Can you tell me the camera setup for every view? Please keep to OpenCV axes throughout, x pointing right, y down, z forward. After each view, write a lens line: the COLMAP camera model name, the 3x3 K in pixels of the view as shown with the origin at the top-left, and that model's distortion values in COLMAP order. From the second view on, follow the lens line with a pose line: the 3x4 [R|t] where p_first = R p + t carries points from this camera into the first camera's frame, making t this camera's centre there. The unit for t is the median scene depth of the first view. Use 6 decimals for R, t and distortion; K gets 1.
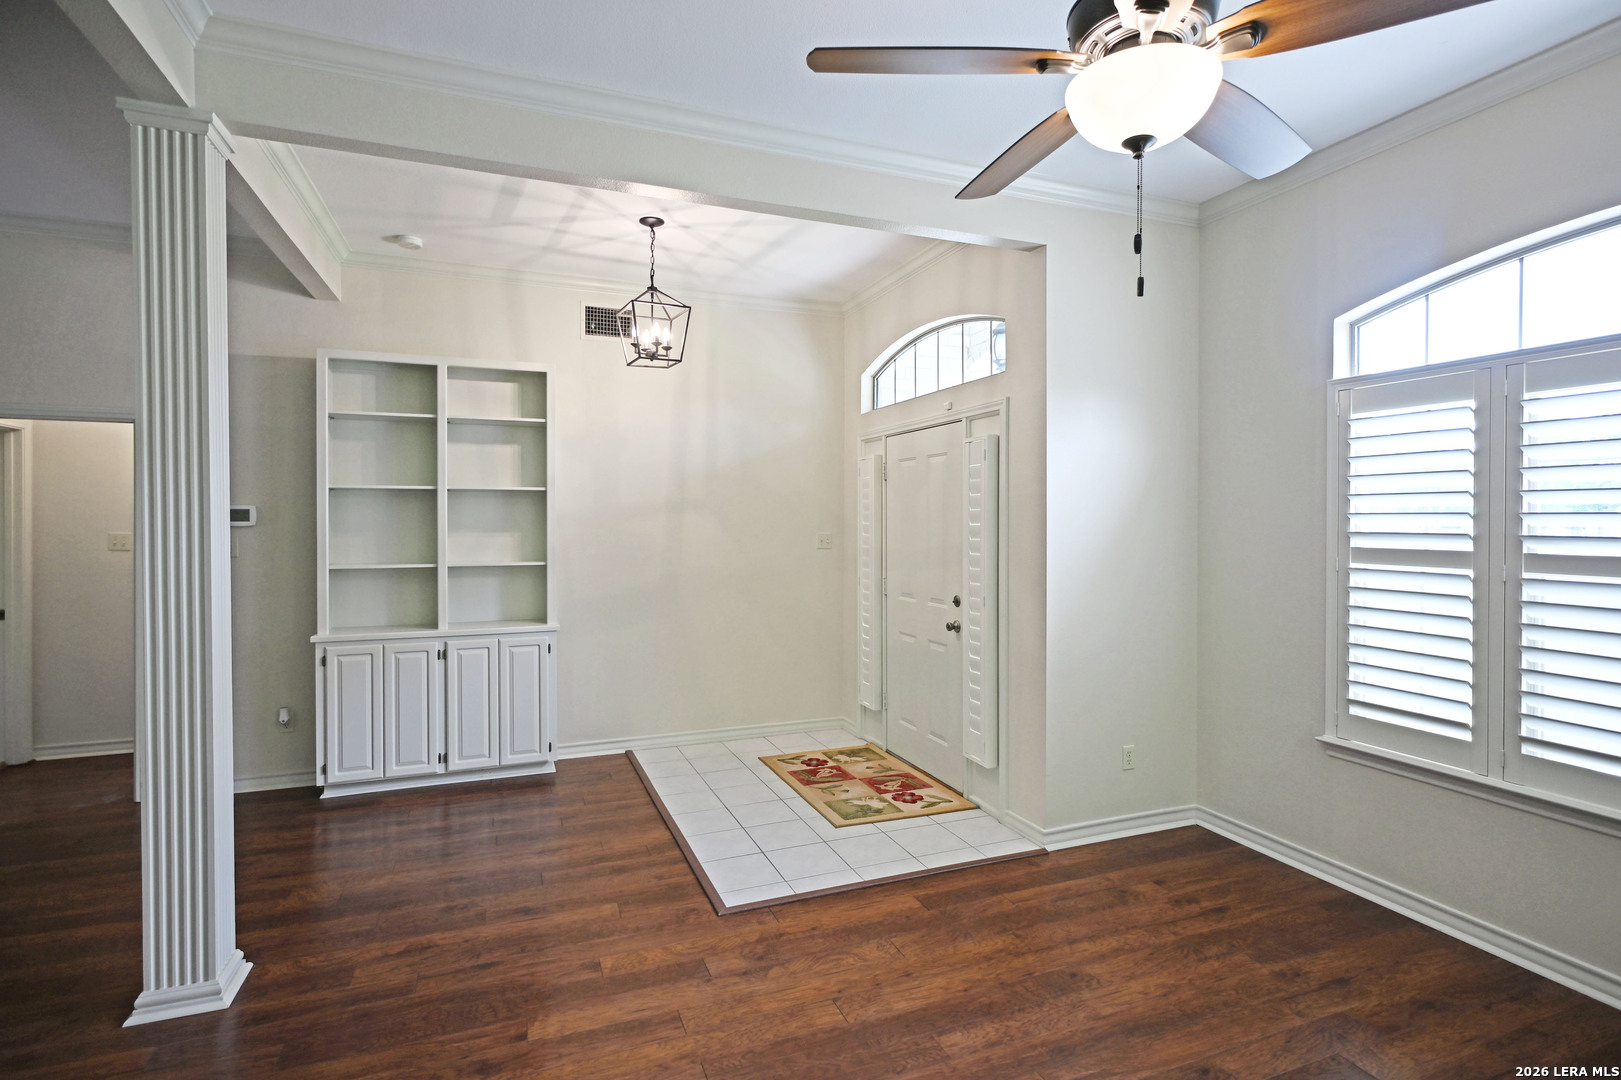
lens RADIAL K [[786.2, 0, 816.4], [0, 786.2, 521.1], [0, 0, 1]] dist [-0.001710, 0.000057]
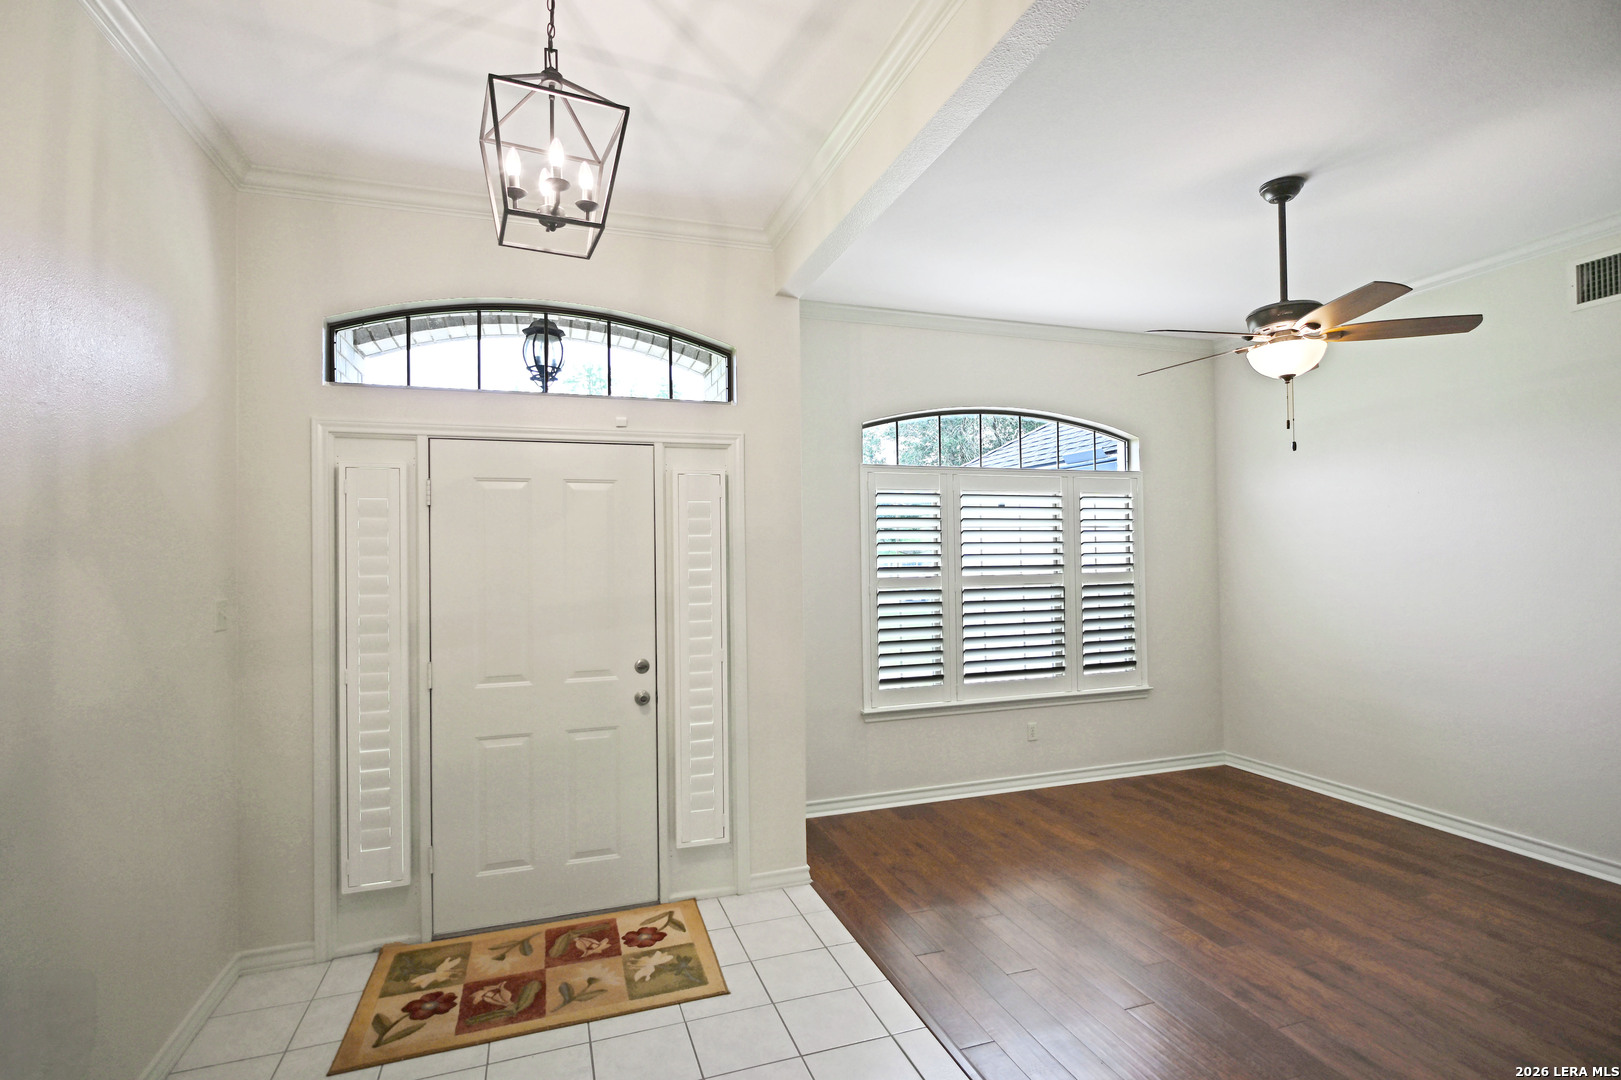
lens RADIAL K [[798.5, 0, 810.5], [0, 798.5, 540.0], [0, 0, 1]] dist [-0.000141, 0.000102]
pose [[0.045398, 0.017817, 0.998810, -0.639268], [0.014531, 0.999723, -0.018494, -0.010265], [-0.998863, 0.015353, 0.045127, 0.795358]]
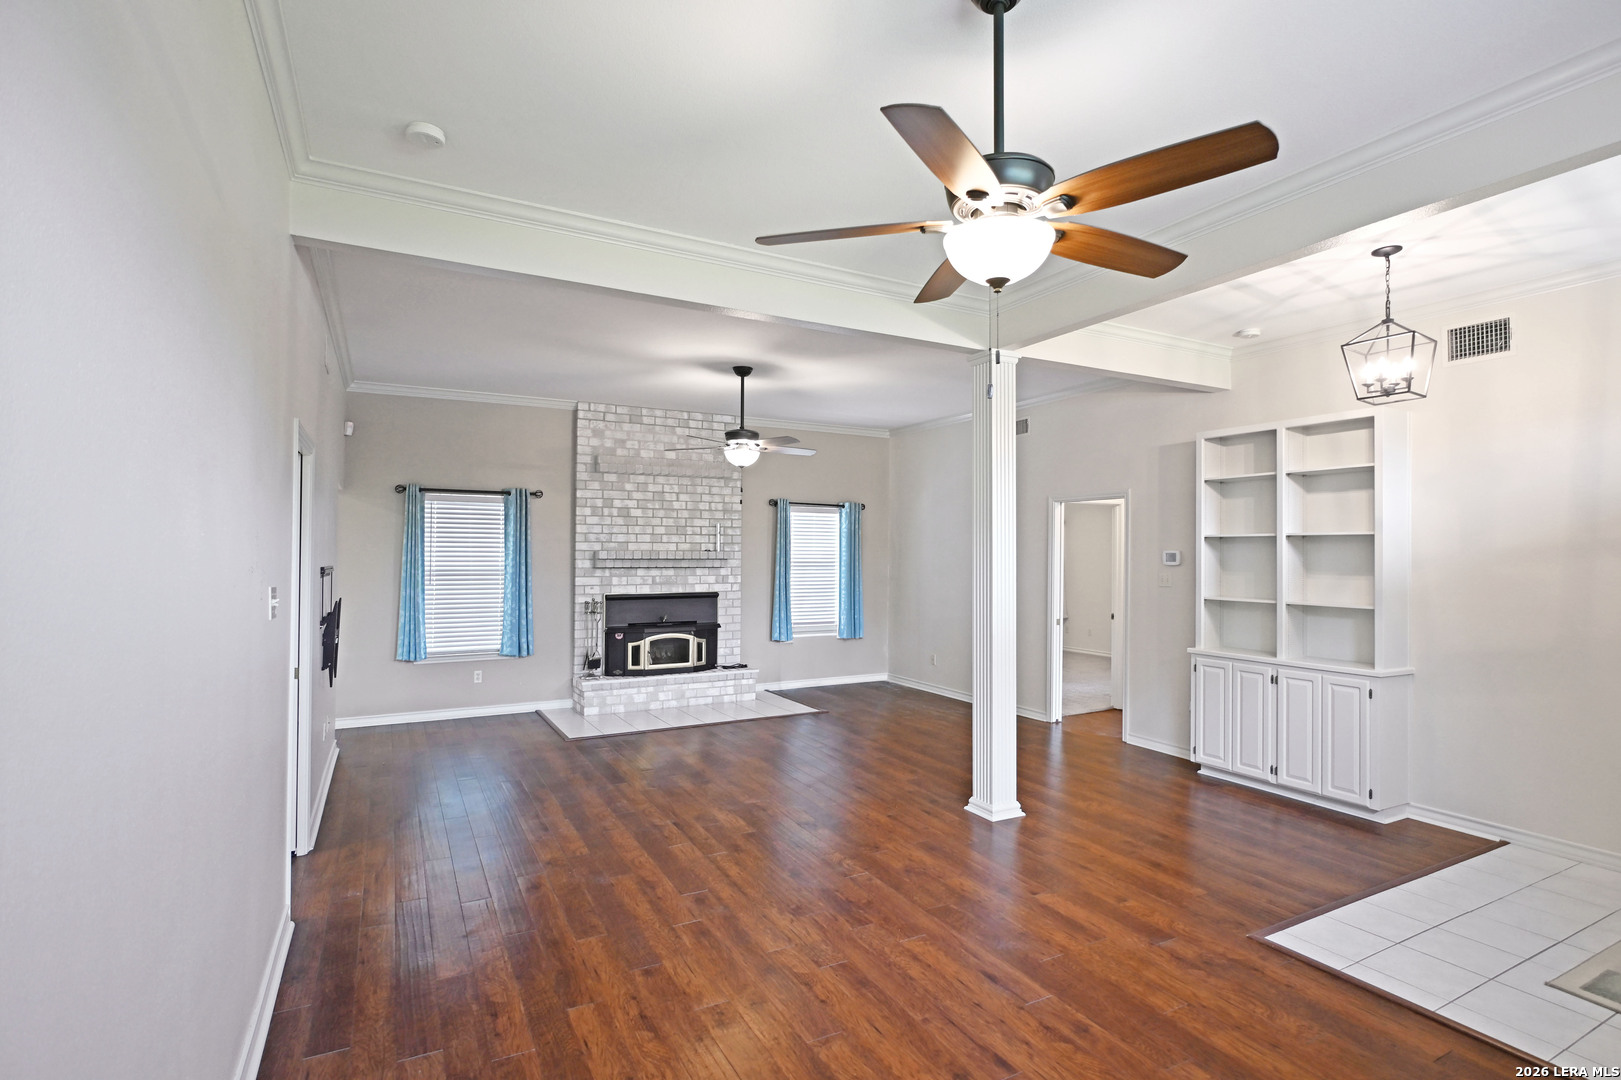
lens RADIAL K [[786.2, 0, 816.4], [0, 786.2, 521.1], [0, 0, 1]] dist [-0.001710, 0.000057]
pose [[0.125474, -0.039410, -0.991314, 0.617330], [-0.013626, 0.999048, -0.041442, -0.005019], [0.992003, 0.018708, 0.124818, 0.196093]]
